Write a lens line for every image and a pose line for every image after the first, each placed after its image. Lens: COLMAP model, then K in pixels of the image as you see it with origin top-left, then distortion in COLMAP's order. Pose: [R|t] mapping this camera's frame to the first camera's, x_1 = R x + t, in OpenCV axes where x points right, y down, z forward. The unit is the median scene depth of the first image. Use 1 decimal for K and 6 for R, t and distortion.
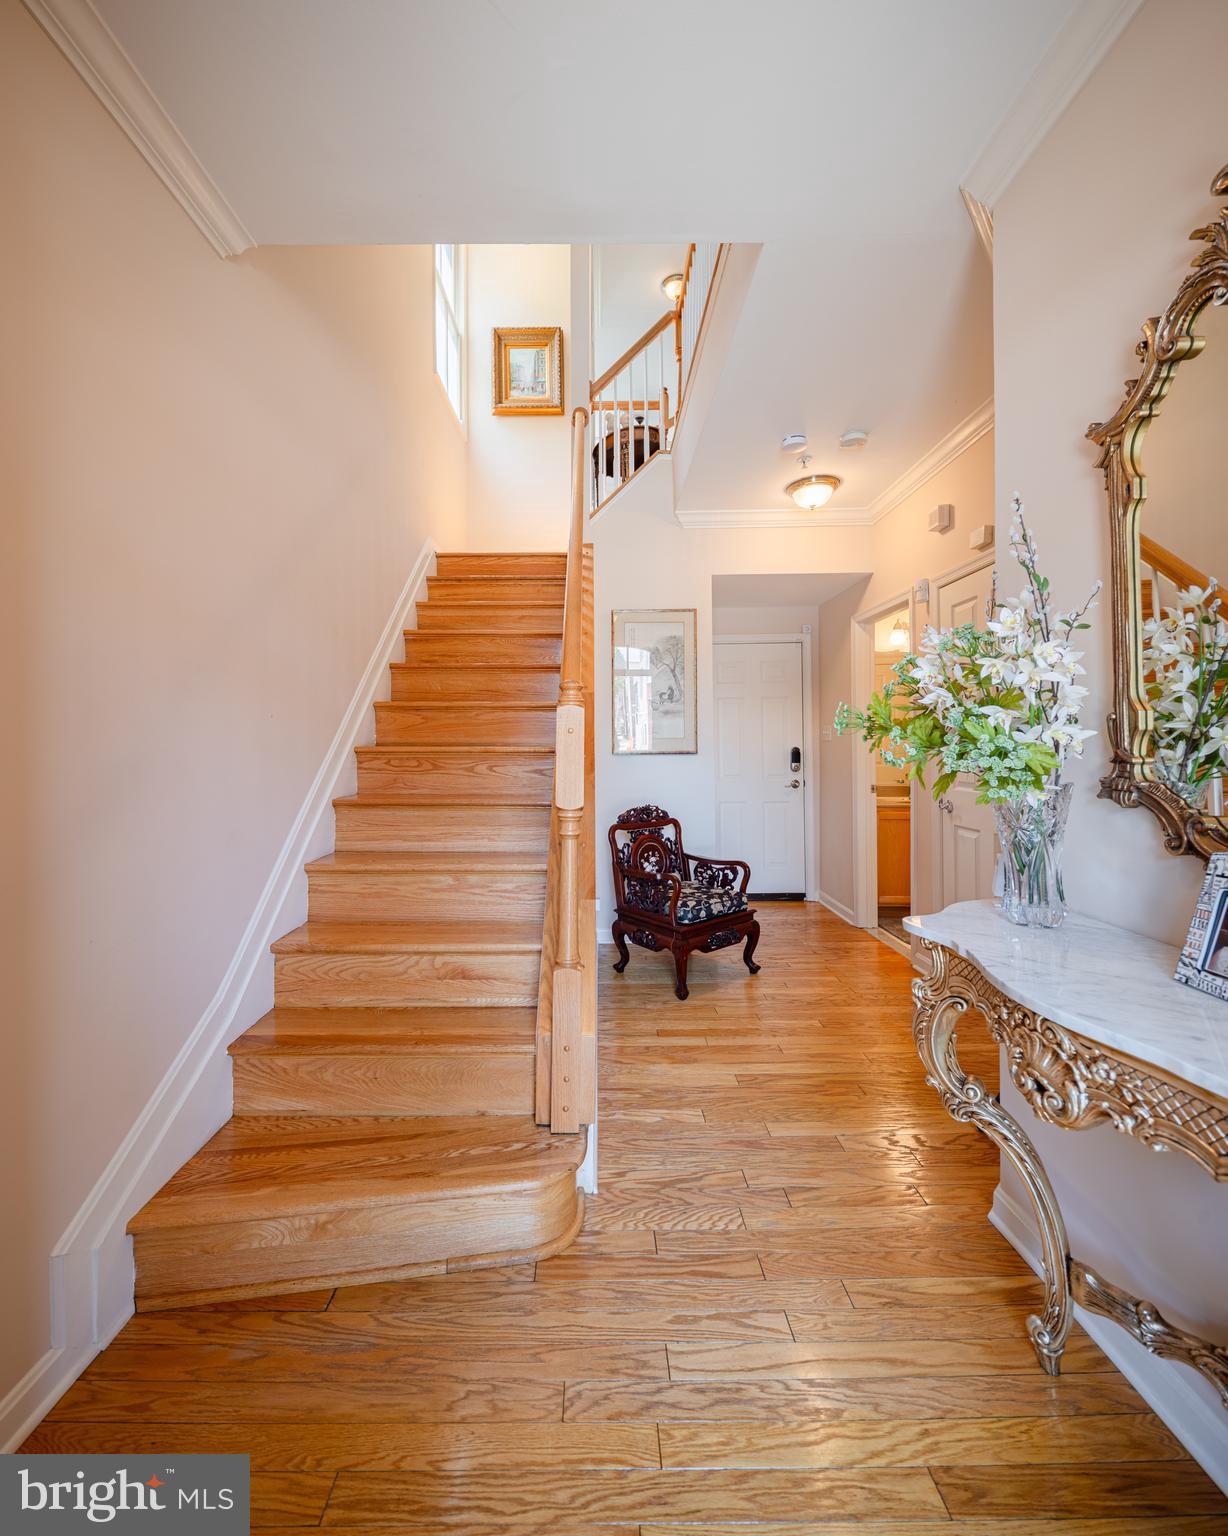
lens RADIAL K [[625.7, 0, 593.5], [0, 625.7, 775.5], [0, 0, 1]] dist [0.021342, -0.009838]
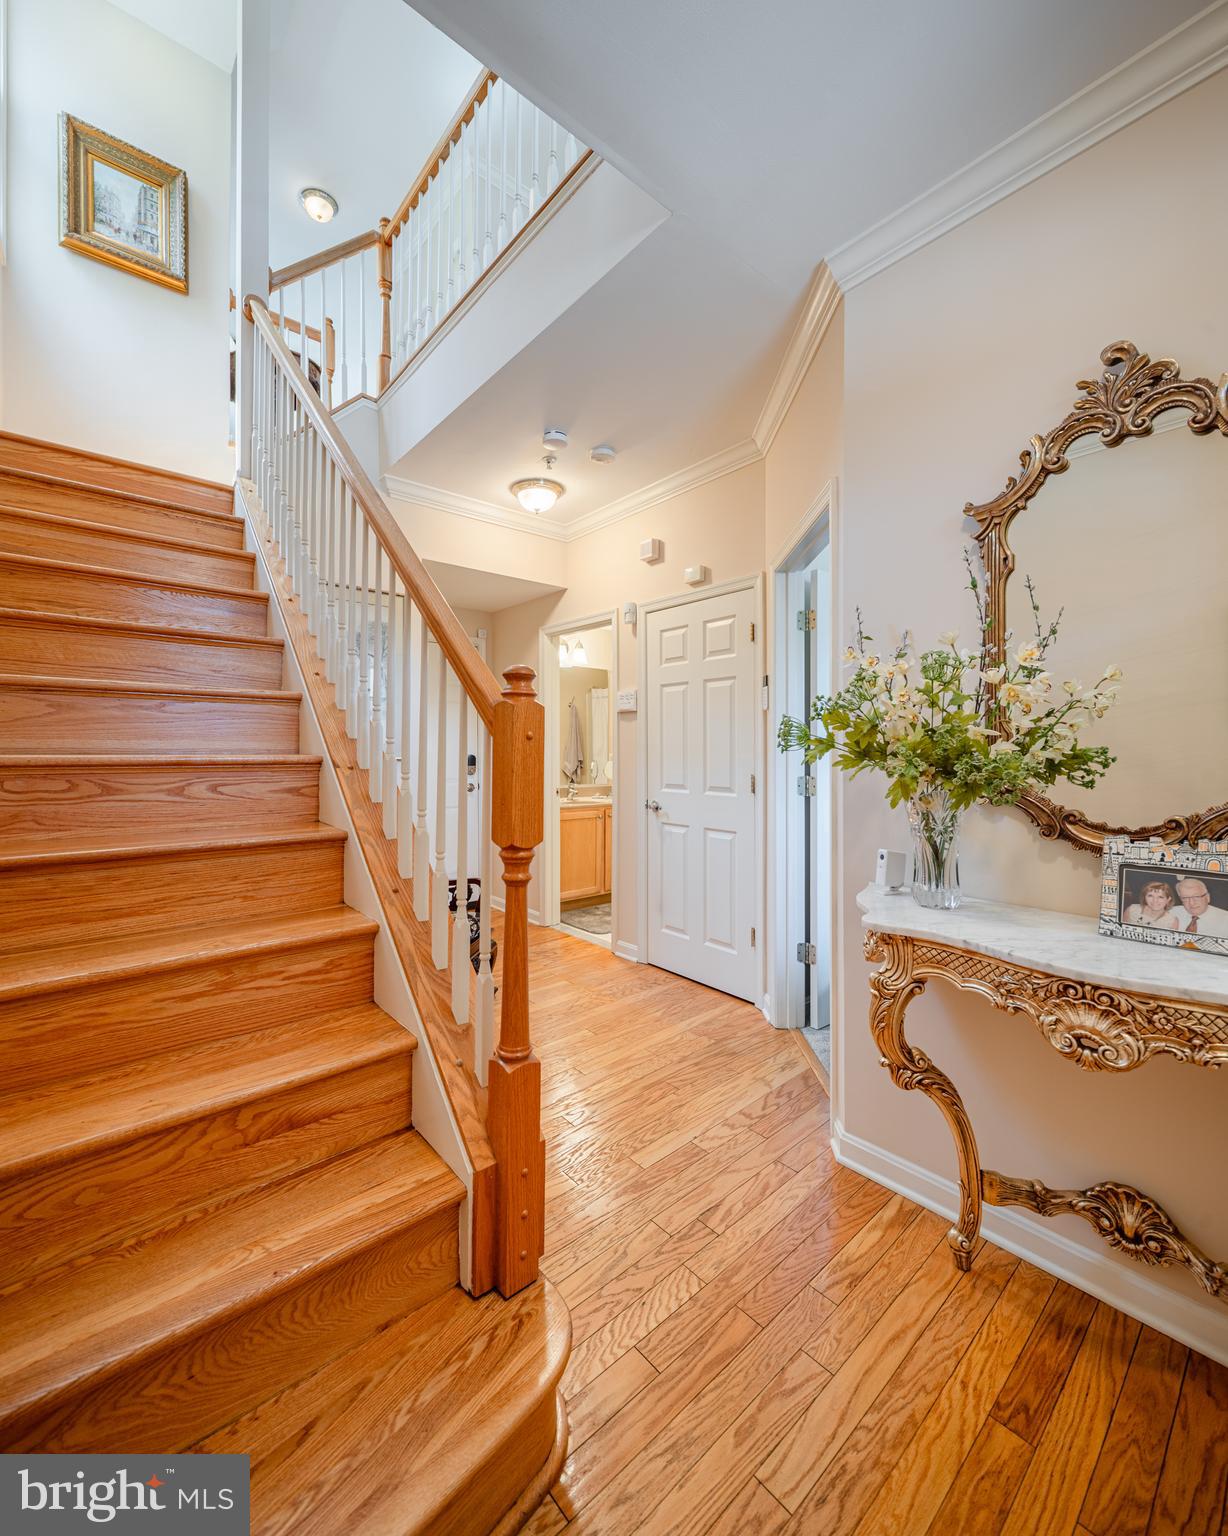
lens RADIAL K [[625.7, 0, 593.5], [0, 625.7, 775.5], [0, 0, 1]] dist [0.021342, -0.009838]
pose [[0.764710, -0.022909, 0.643967, -0.248636], [0.025521, 0.999660, 0.005257, -0.016023], [-0.643869, 0.012414, 0.765035, 0.213726]]
